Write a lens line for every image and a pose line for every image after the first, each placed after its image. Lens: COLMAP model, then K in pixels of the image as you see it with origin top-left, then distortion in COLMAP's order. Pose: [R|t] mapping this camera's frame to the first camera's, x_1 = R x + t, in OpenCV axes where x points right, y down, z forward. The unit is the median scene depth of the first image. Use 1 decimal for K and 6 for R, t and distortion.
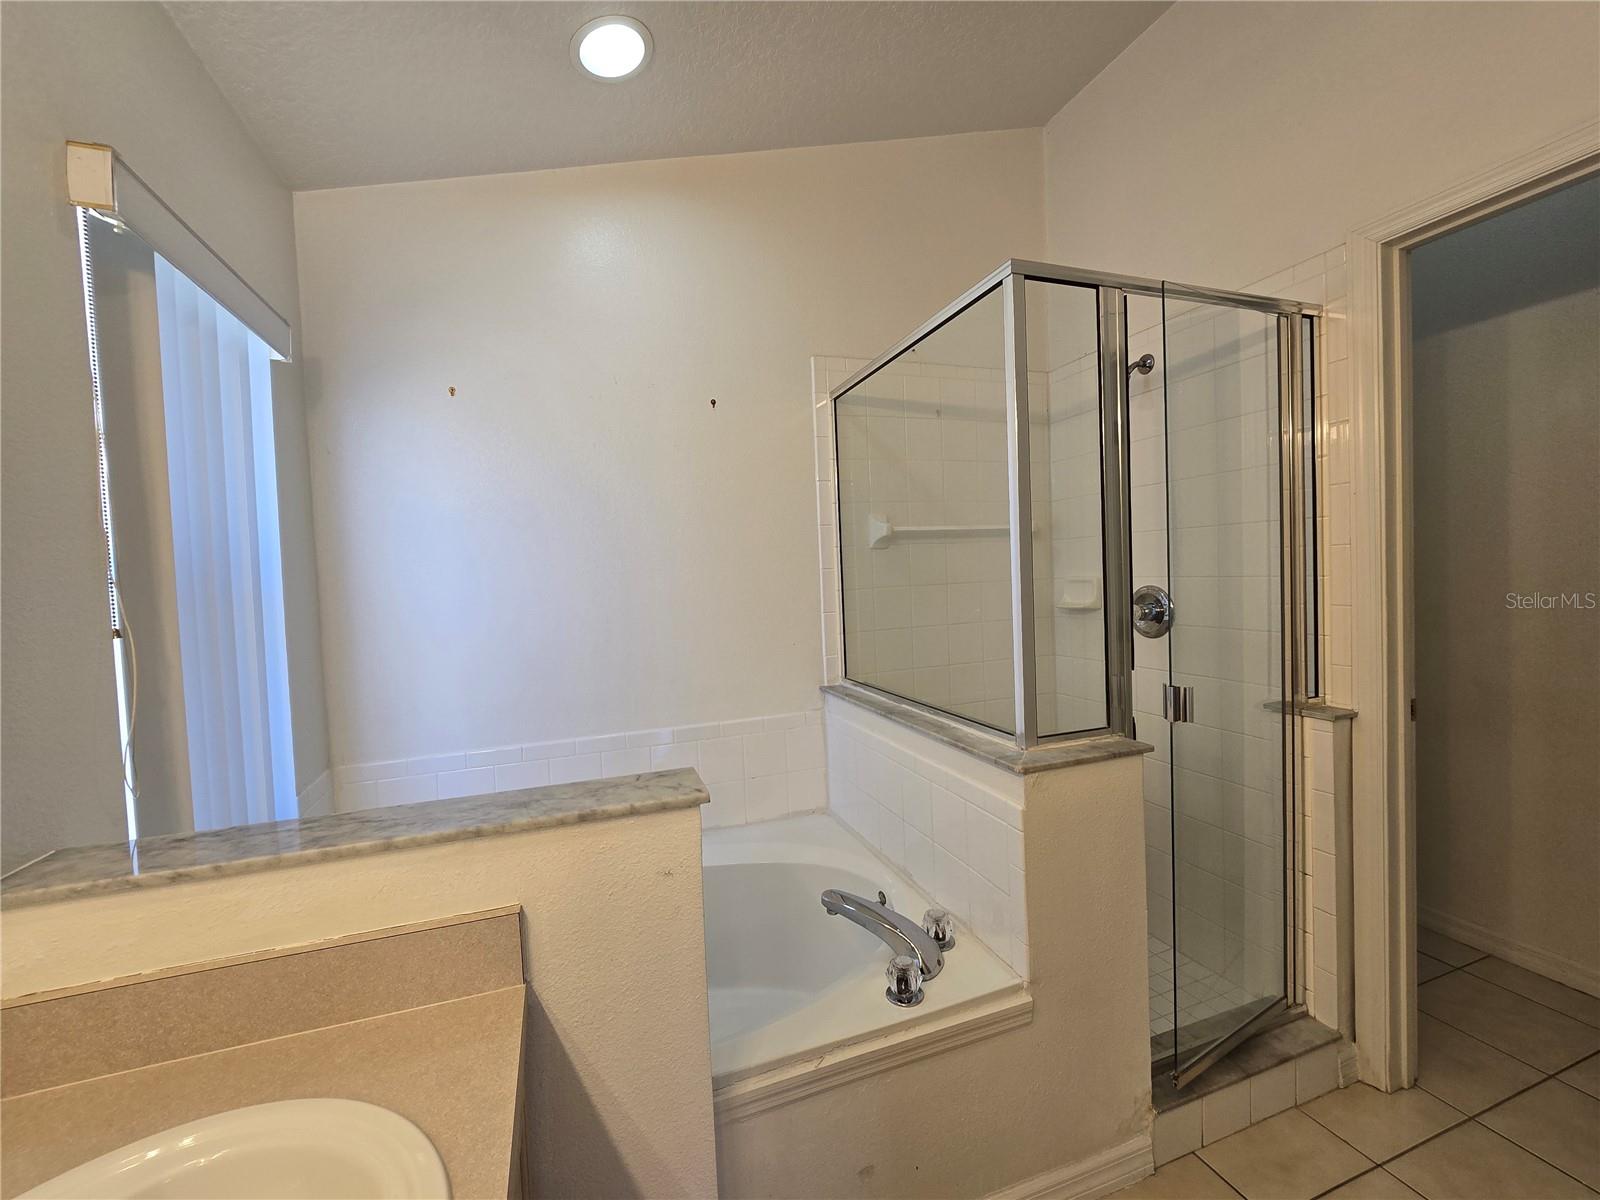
lens RADIAL K [[655.6, 0, 793.9], [0, 655.6, 597.6], [0, 0, 1]] dist [0.004193, -0.005173]
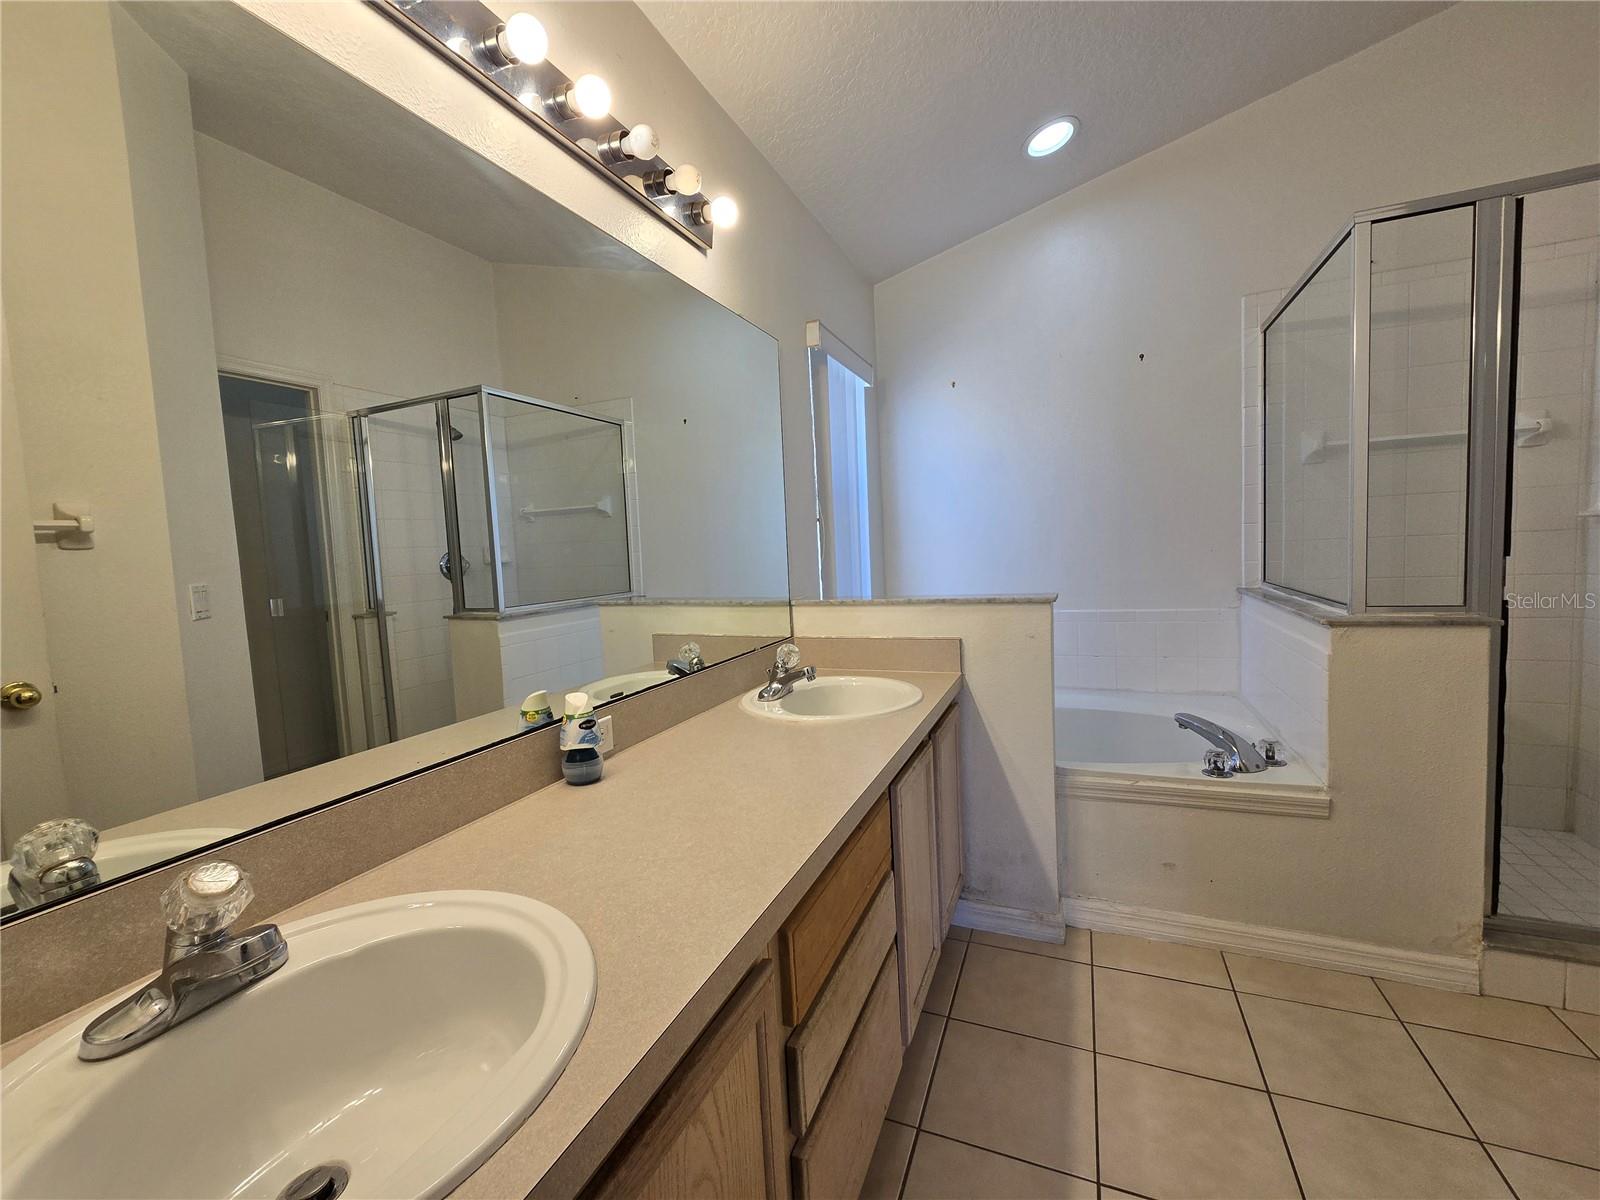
lens RADIAL K [[655.6, 0, 793.9], [0, 655.6, 597.6], [0, 0, 1]] dist [0.004193, -0.005173]
pose [[0.735008, 0.059352, -0.675456, 0.399651], [-0.005679, 0.996666, 0.081396, 0.101231], [0.678035, -0.055991, 0.732894, -0.605308]]
